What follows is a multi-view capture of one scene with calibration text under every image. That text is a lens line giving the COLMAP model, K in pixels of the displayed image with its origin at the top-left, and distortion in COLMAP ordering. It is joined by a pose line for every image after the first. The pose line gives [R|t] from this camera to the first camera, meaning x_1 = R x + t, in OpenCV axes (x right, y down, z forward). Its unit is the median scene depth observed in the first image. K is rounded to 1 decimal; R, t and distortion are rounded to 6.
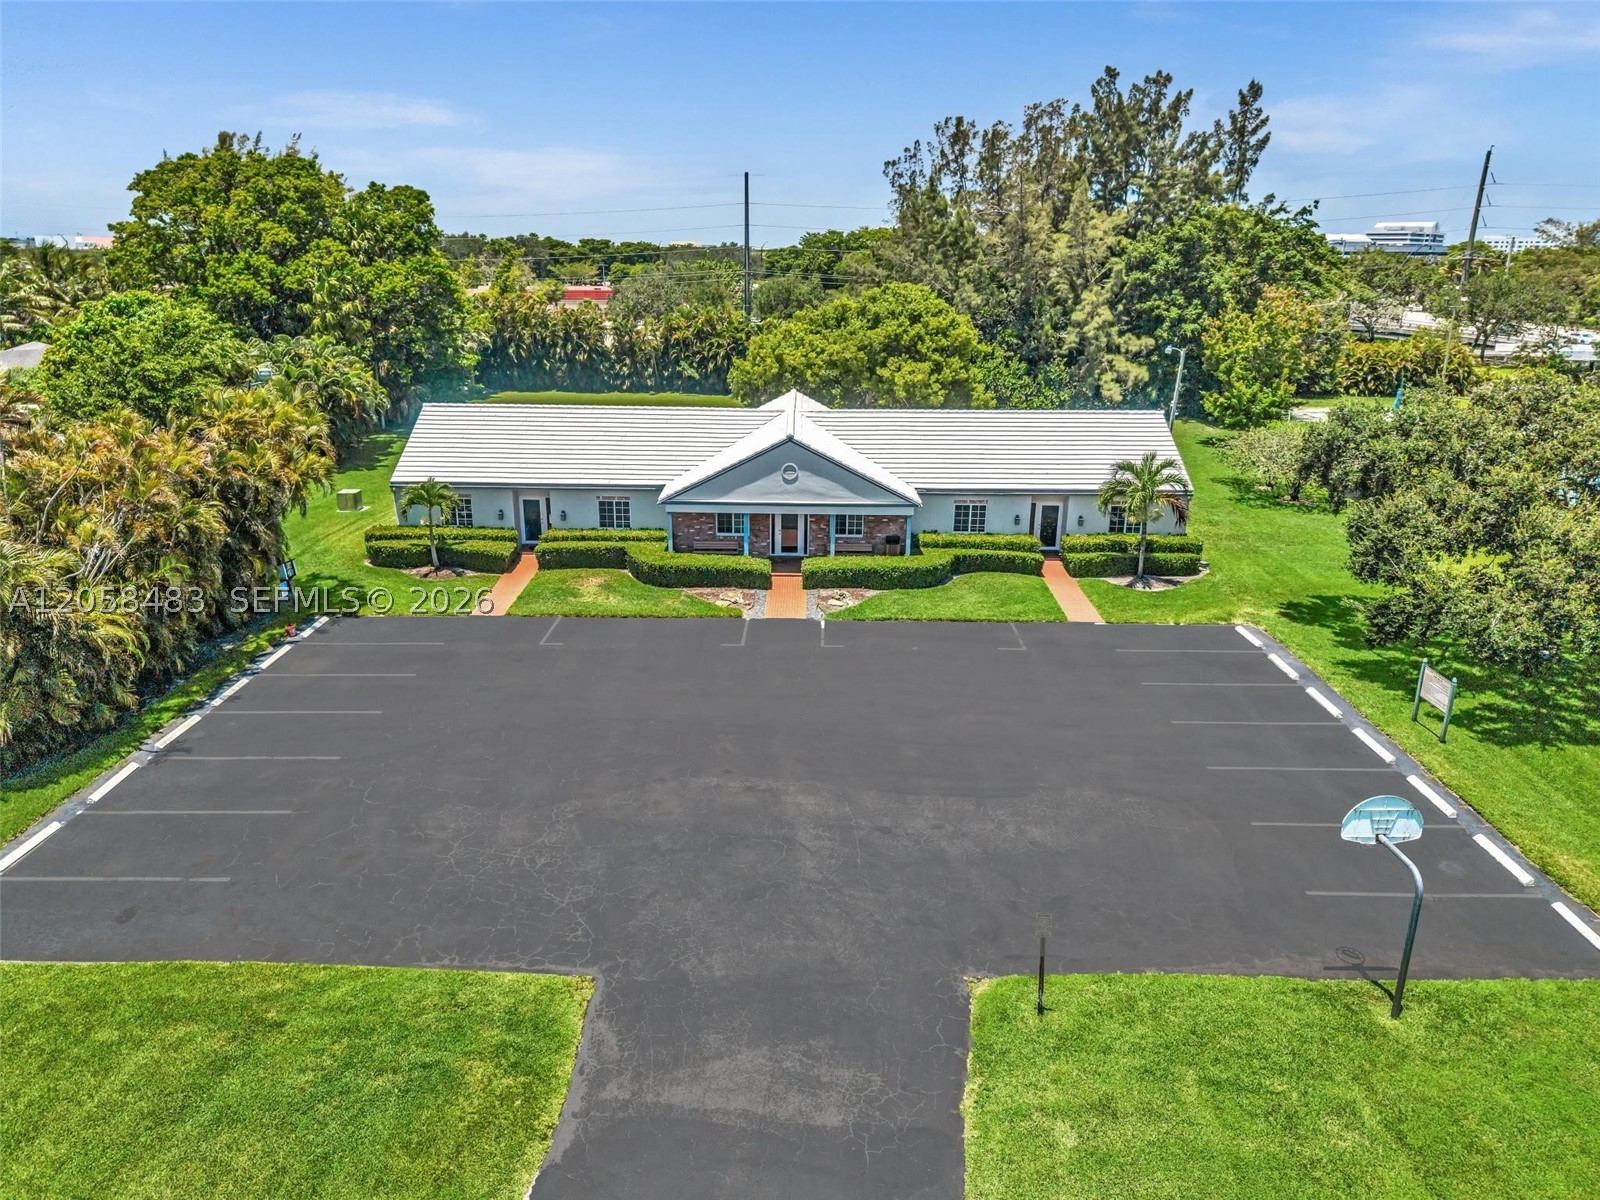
lens RADIAL K [[1053.9, 0, 810.2], [0, 1053.9, 607.5], [0, 0, 1]] dist [0.038681, -0.038110]
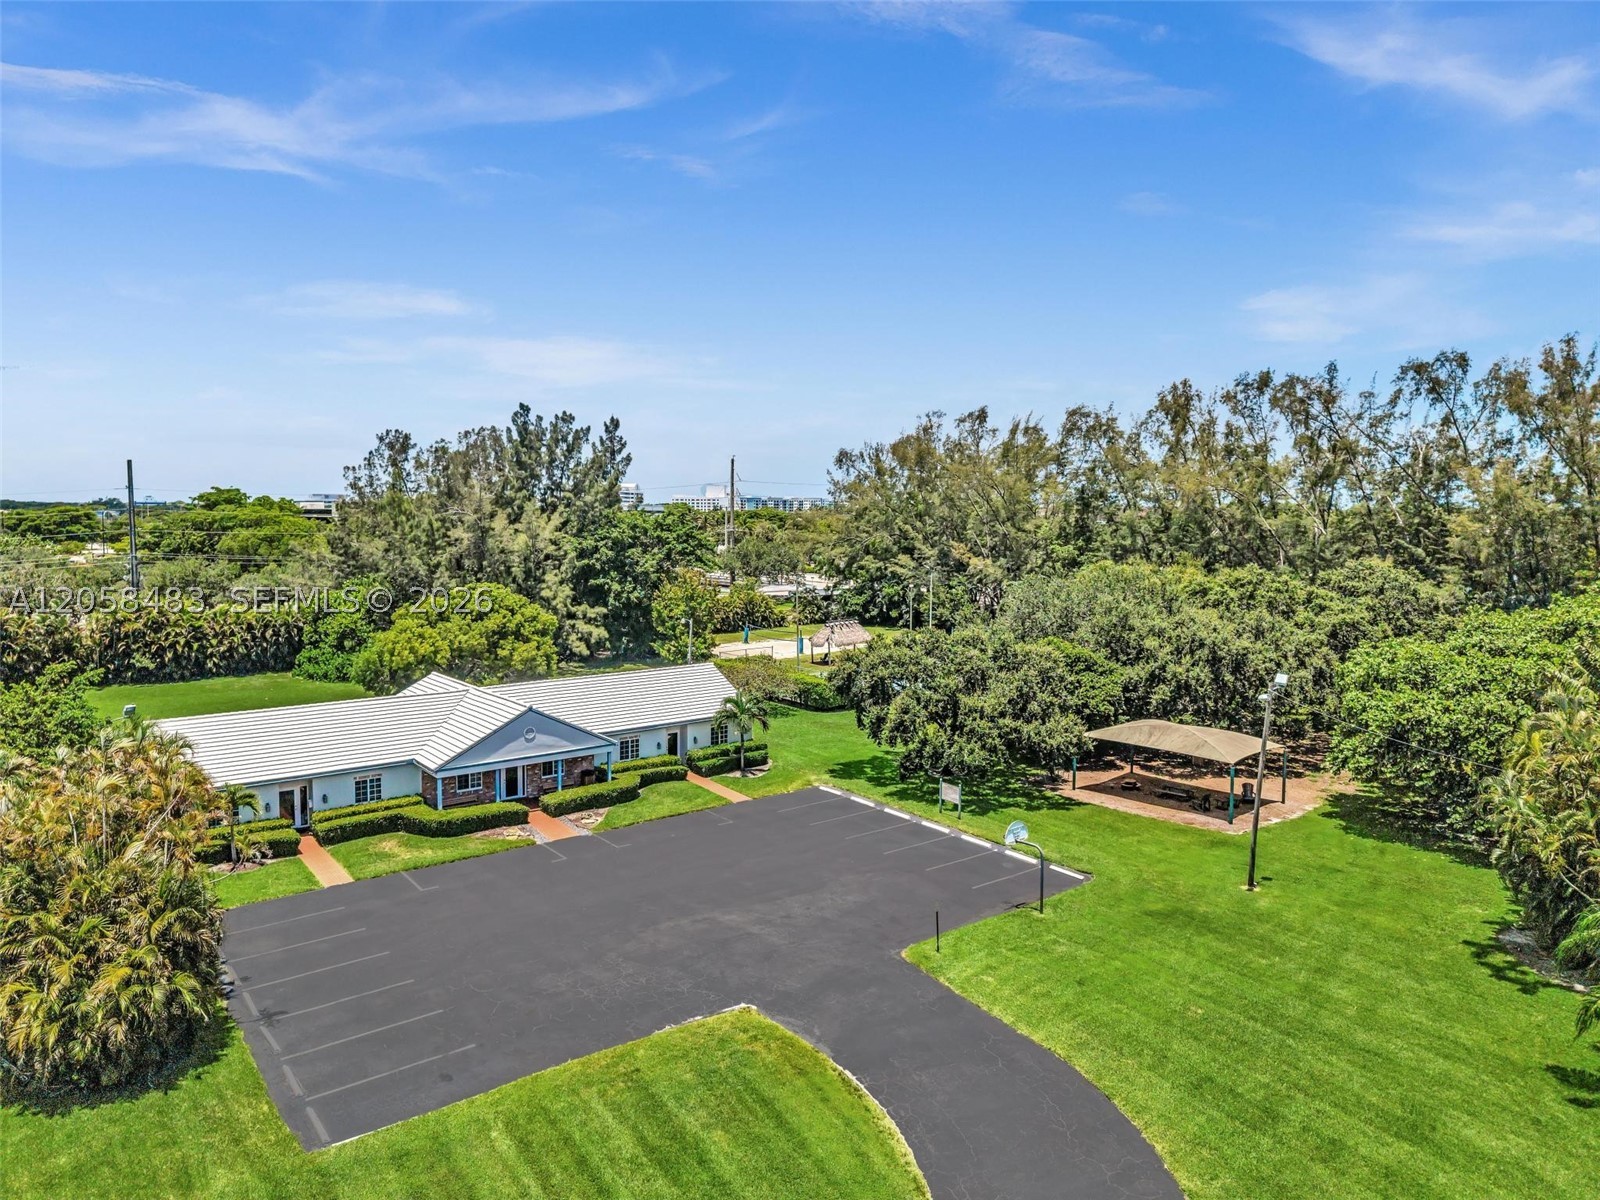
lens RADIAL K [[1053.9, 0, 810.2], [0, 1053.9, 607.5], [0, 0, 1]] dist [0.038681, -0.038110]
pose [[0.775530, -0.061552, 0.628303, -0.566497], [0.198773, 0.968424, -0.150479, -0.008526], [-0.599202, 0.241591, 0.763277, -0.284842]]
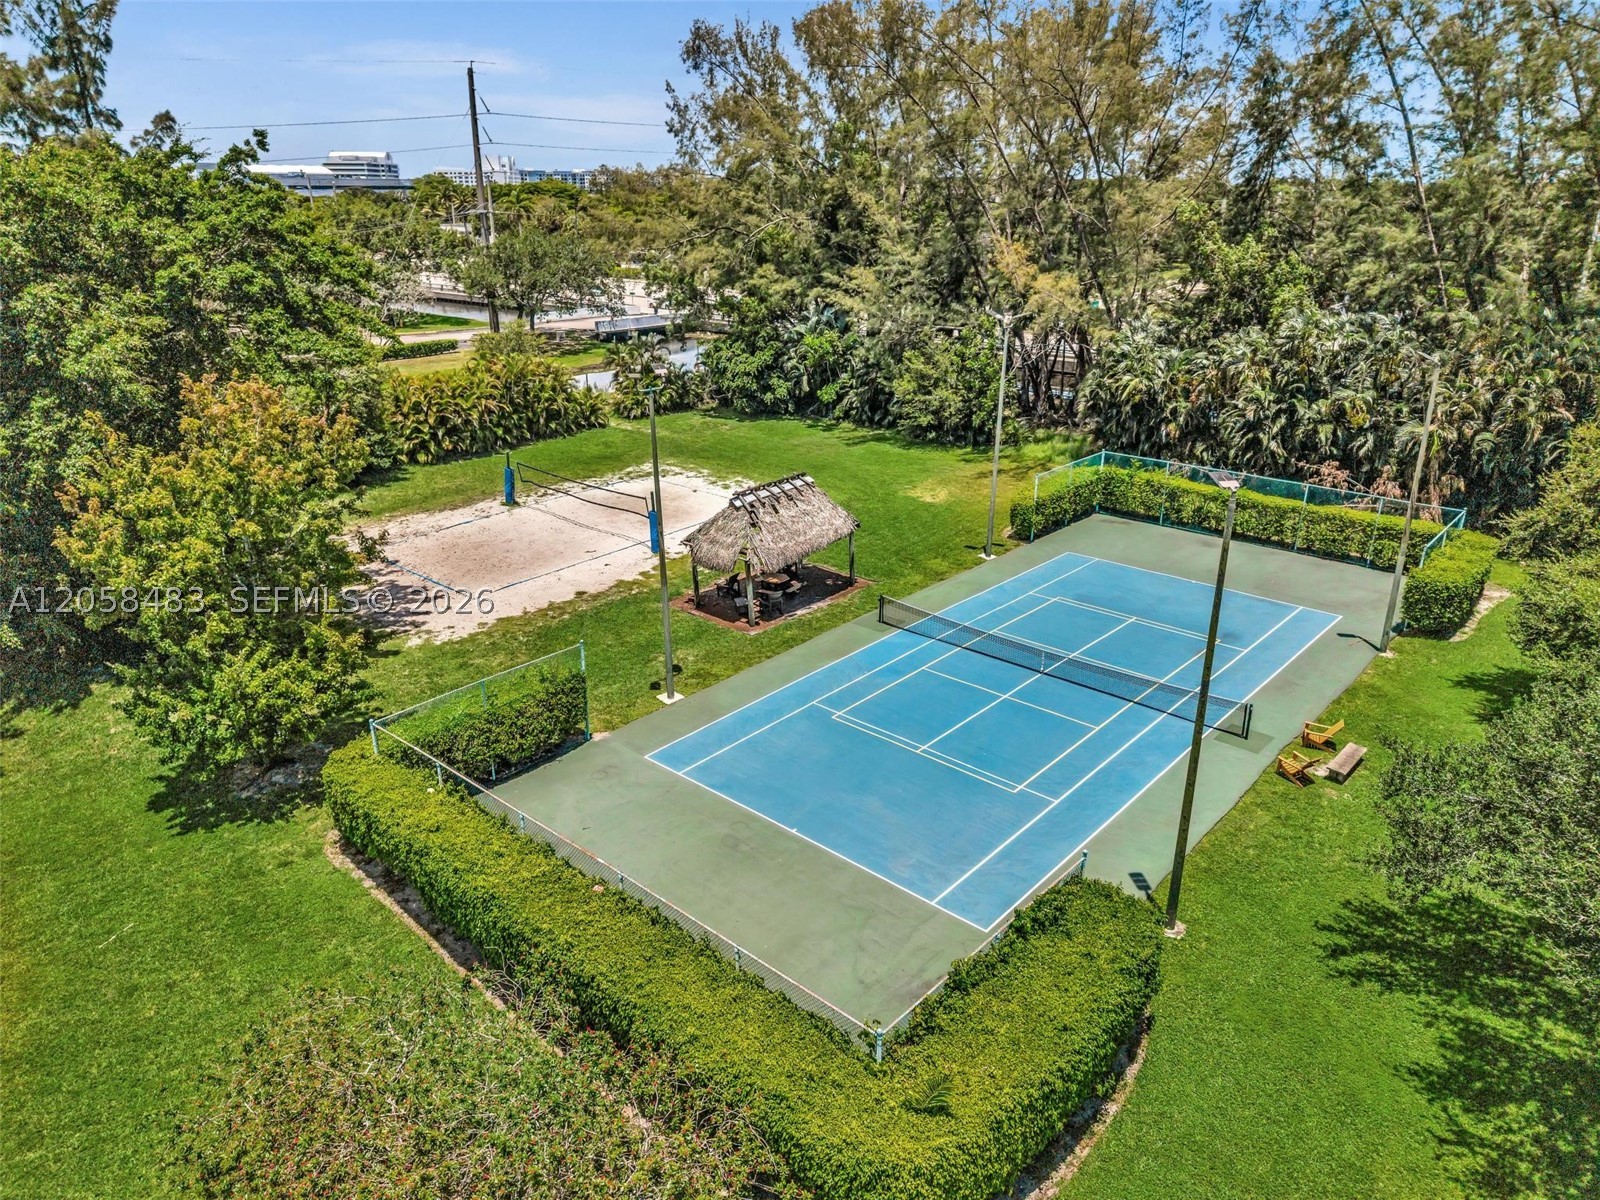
lens RADIAL K [[1072.2, 0, 778.5], [0, 1072.2, 581.1], [0, 0, 1]] dist [0.038207, -0.034673]
pose [[0.670963, -0.264091, 0.692867, 0.506154], [0.241150, 0.961345, 0.132898, -0.410782], [-0.701182, 0.077915, 0.708712, 1.061113]]
